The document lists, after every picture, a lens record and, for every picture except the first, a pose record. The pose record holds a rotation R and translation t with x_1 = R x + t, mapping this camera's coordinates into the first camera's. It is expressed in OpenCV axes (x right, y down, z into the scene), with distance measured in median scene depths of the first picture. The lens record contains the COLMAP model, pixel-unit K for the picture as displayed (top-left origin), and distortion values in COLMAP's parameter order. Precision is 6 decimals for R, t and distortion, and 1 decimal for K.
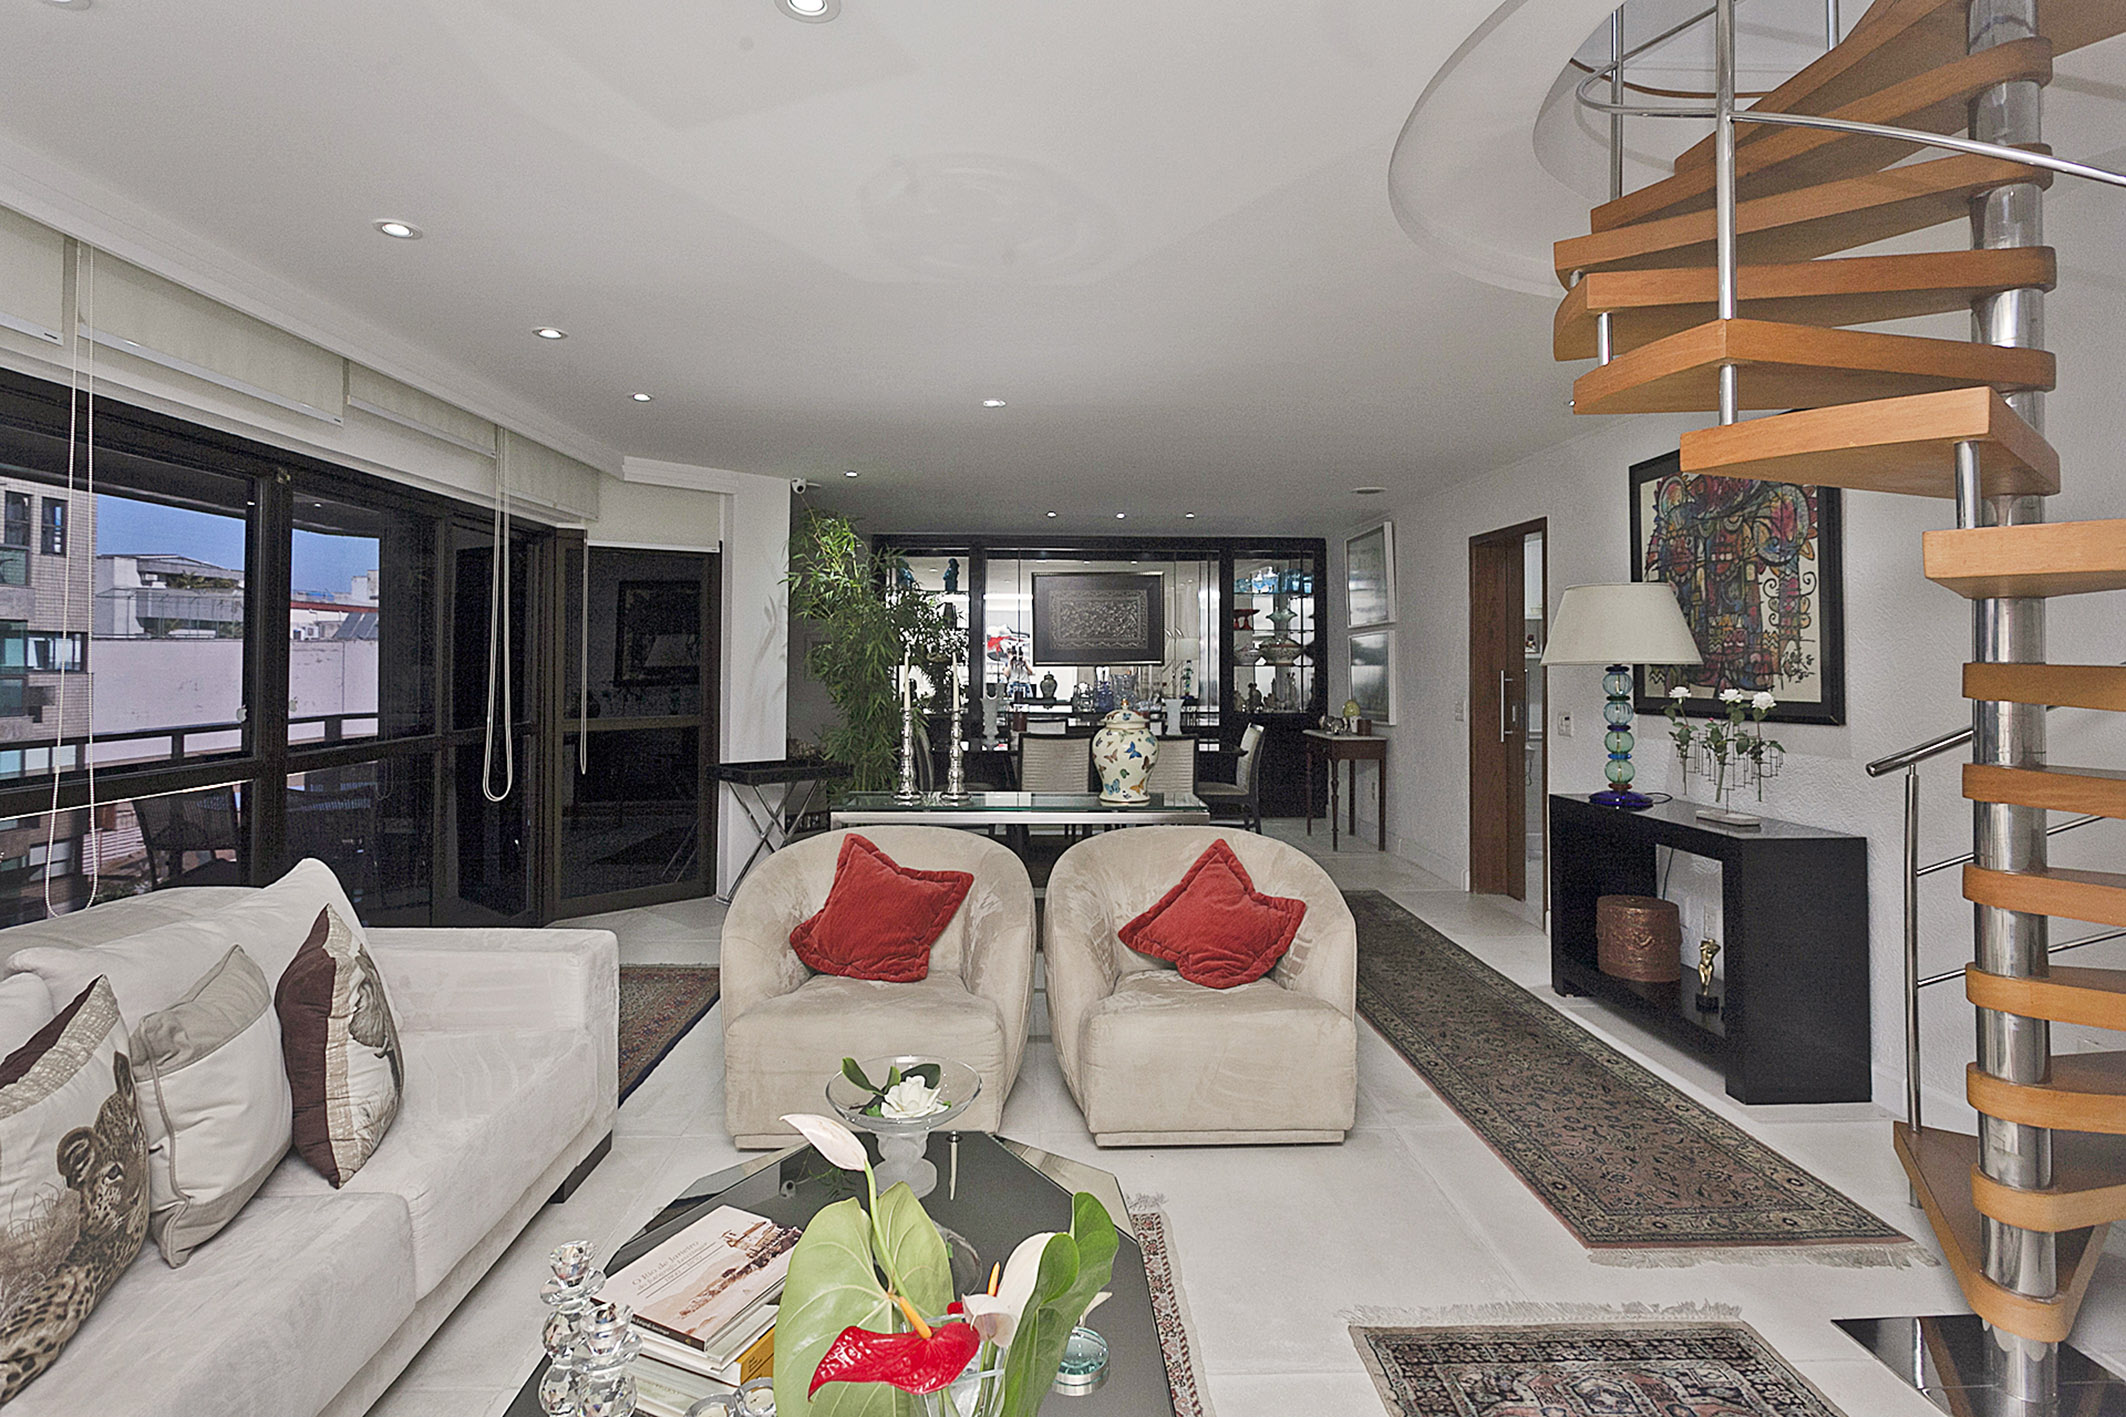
lens RADIAL K [[1033.9, 0, 1046.9], [0, 1033.9, 641.1], [0, 0, 1]] dist [0.001508, 0.001563]
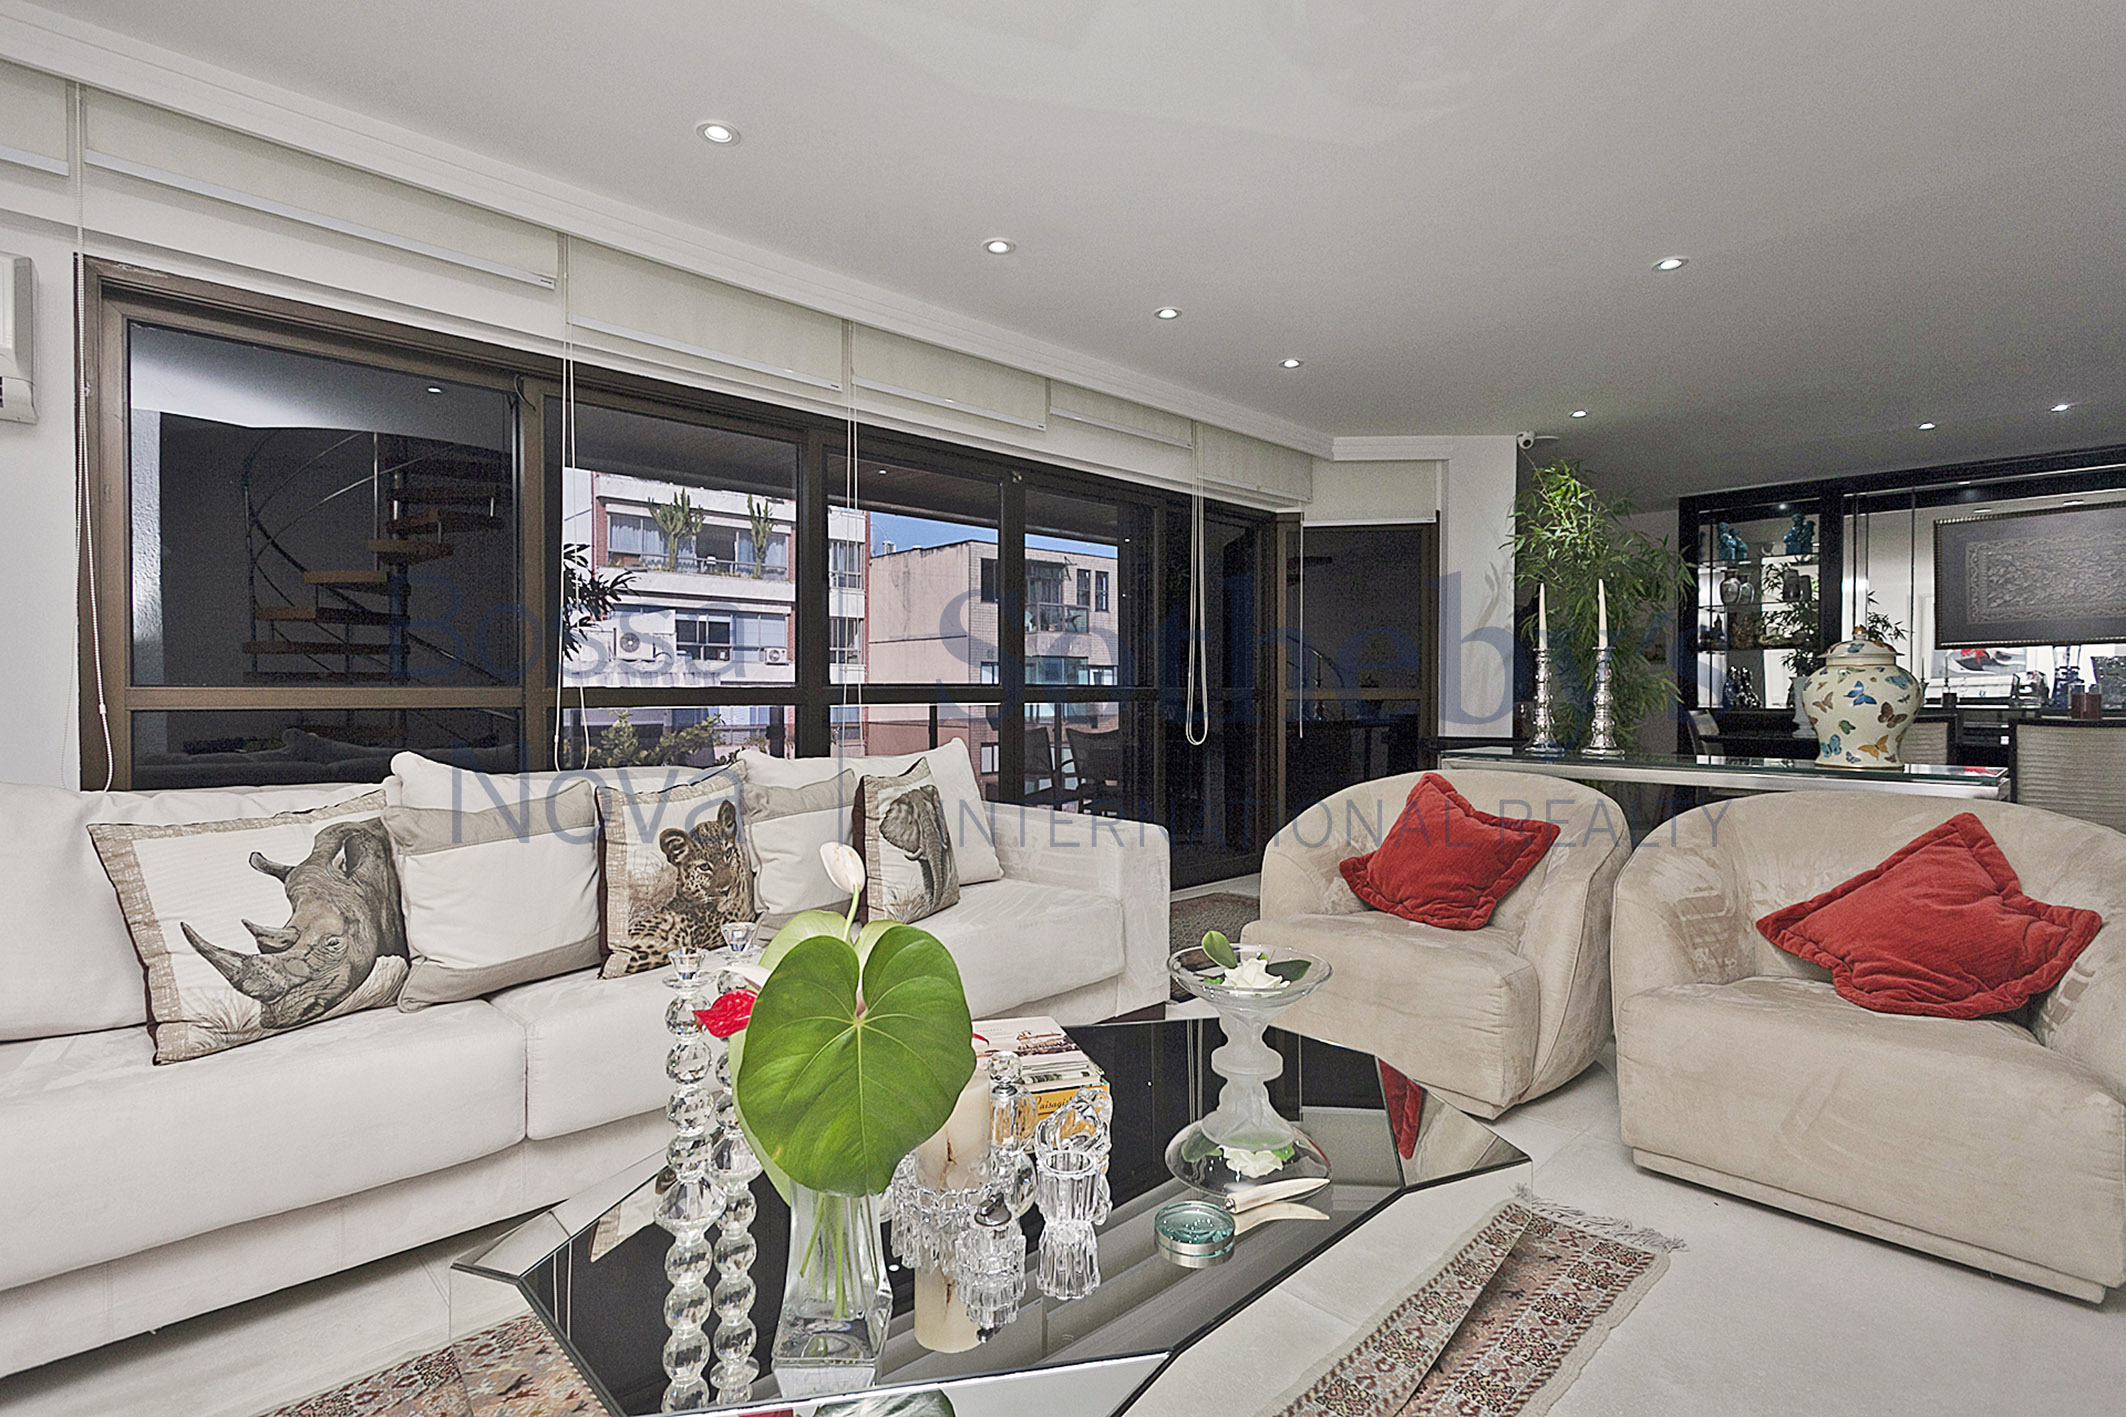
lens RADIAL K [[1008.8, 0, 1070.1], [0, 1008.8, 703.0], [0, 0, 1]] dist [-0.001184, 0.000555]
pose [[0.677086, 0.004185, -0.735892, 0.251865], [0.015883, 0.999668, 0.020298, 0.100252], [0.735733, -0.025431, 0.676794, 0.157240]]
